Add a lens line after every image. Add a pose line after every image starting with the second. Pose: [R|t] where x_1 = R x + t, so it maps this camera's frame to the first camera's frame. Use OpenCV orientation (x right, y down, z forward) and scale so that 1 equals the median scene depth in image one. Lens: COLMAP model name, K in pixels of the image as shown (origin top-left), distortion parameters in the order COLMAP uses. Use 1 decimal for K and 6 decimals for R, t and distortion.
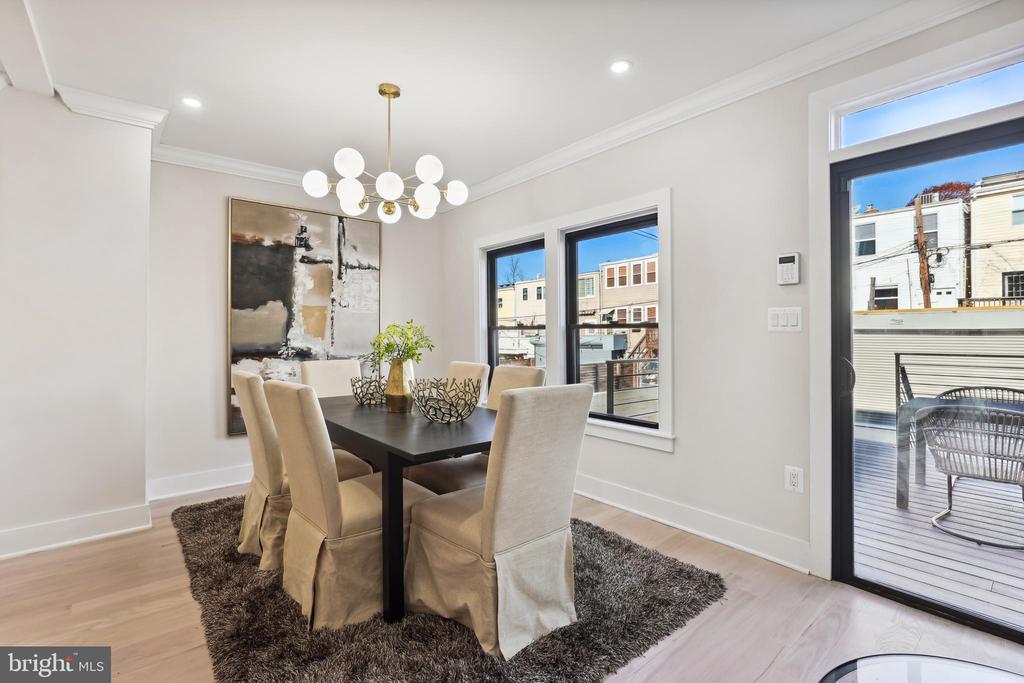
lens RADIAL K [[467.5, 0, 512.0], [0, 467.5, 341.5], [0, 0, 1]] dist [-0.010044, 0.001112]
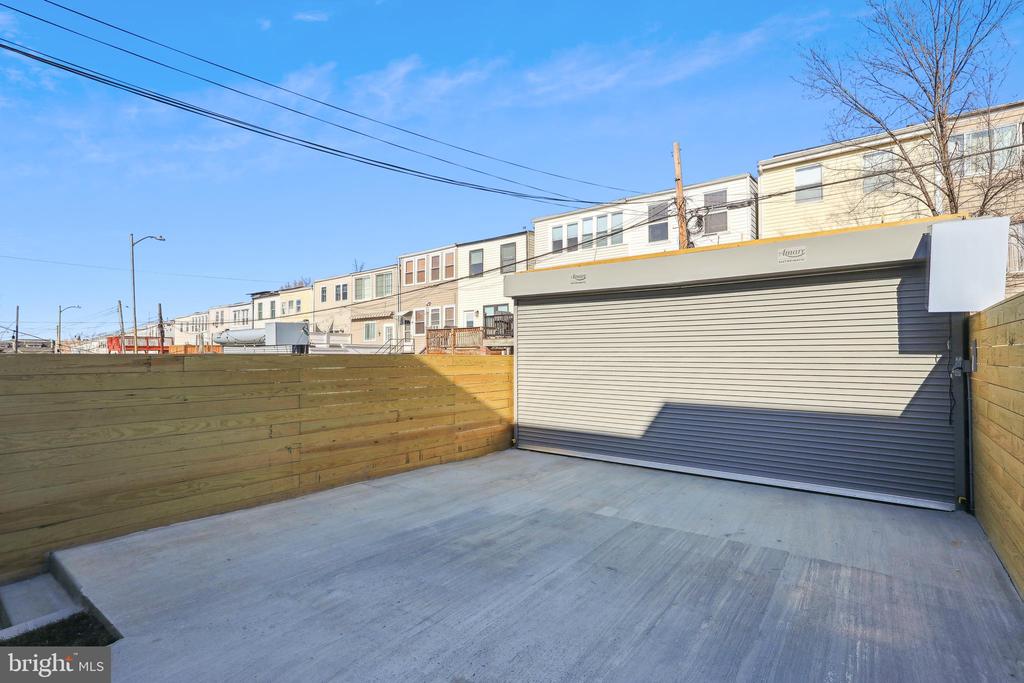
lens RADIAL K [[476.3, 0, 515.7], [0, 476.3, 338.7], [0, 0, 1]] dist [-0.009434, 0.000484]
pose [[0.976634, 0.005797, 0.214831, 0.226819], [0.004834, 0.998791, -0.048926, 0.023111], [-0.214855, 0.048821, 0.975425, 0.156067]]
